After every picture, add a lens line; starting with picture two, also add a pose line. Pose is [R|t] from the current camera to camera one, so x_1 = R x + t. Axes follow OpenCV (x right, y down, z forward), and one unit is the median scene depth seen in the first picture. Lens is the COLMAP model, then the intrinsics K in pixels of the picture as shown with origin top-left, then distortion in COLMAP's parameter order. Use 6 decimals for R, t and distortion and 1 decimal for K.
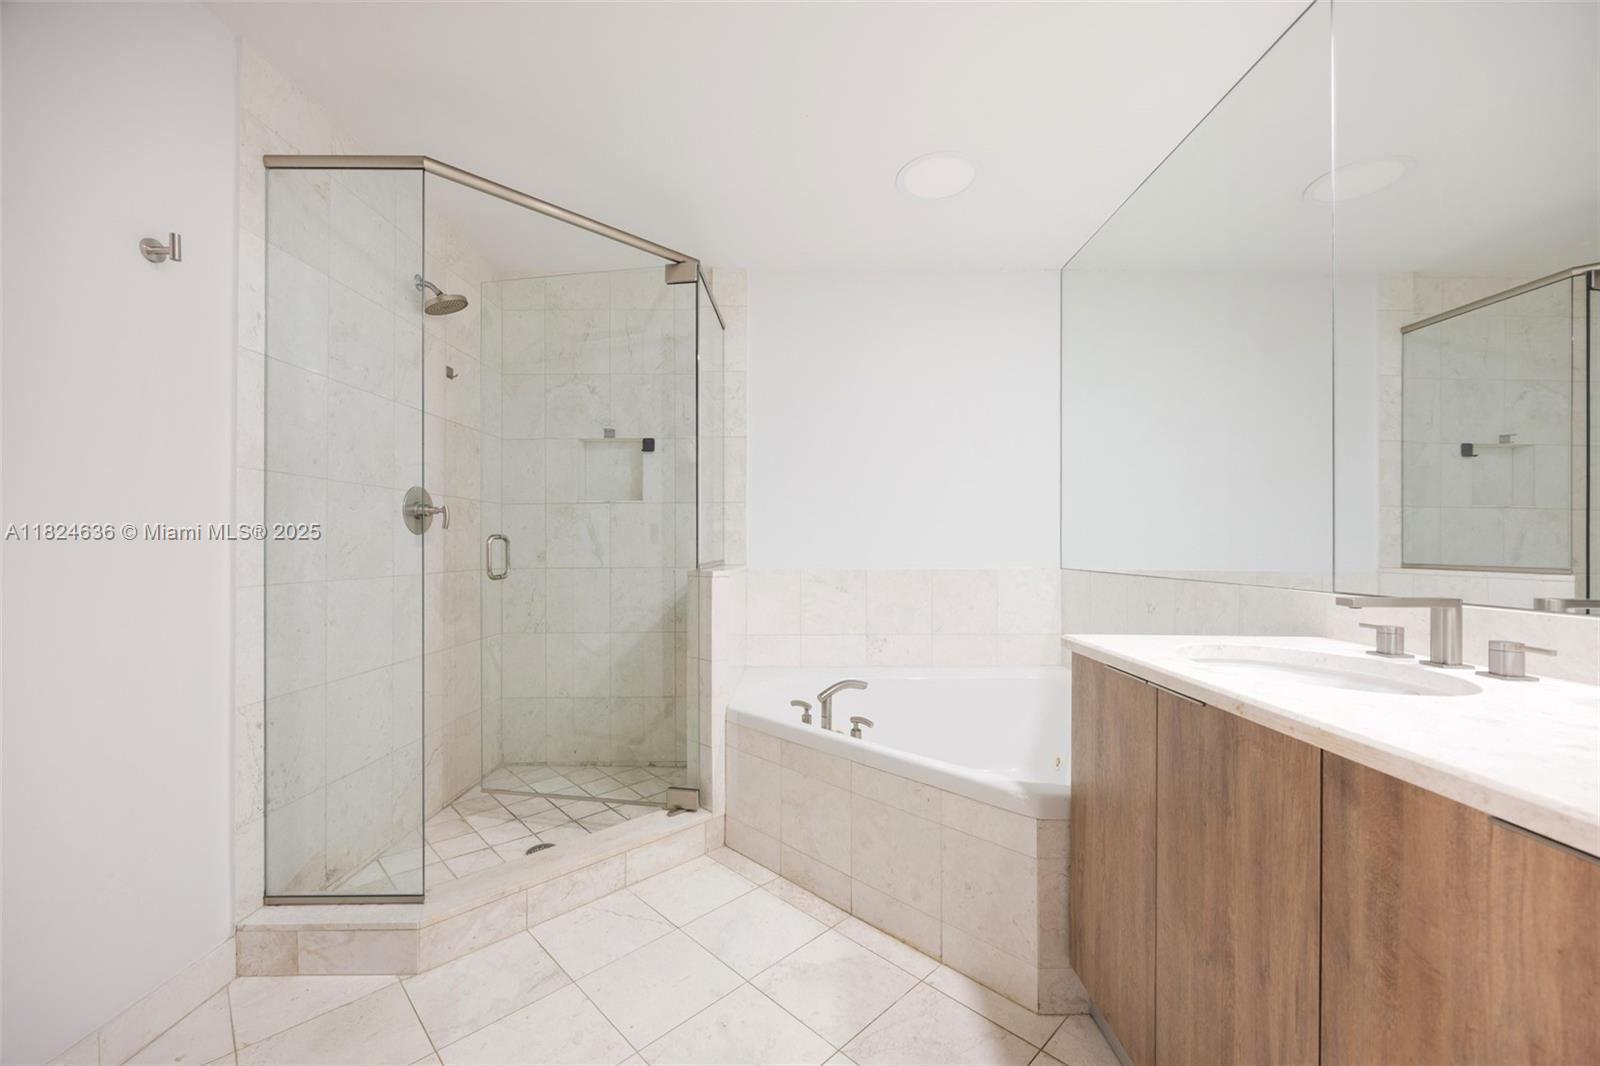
lens RADIAL K [[626.8, 0, 801.2], [0, 626.8, 537.6], [0, 0, 1]] dist [-0.014115, 0.000606]
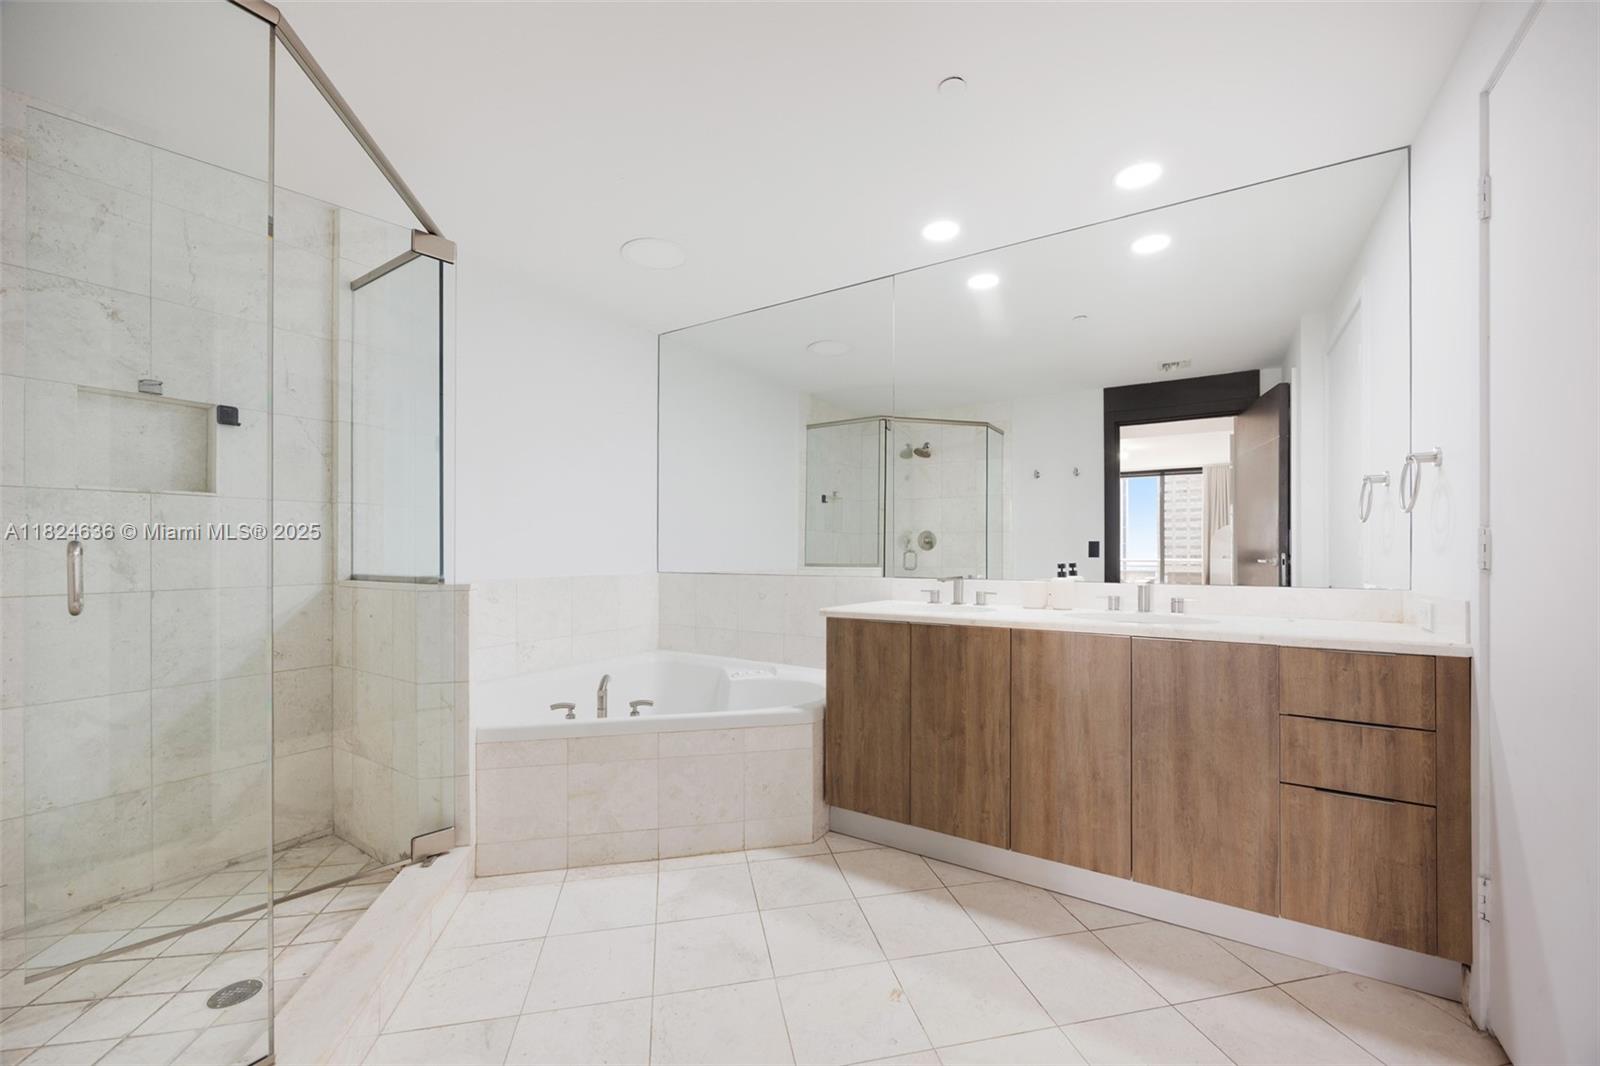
lens RADIAL K [[626.8, 0, 807.9], [0, 626.8, 546.4], [0, 0, 1]] dist [-0.014115, 0.000606]
pose [[0.538180, 0.004359, 0.842819, -0.671483], [-0.008207, 0.999966, 0.000069, -0.006316], [-0.842790, -0.006954, 0.538197, 0.090090]]
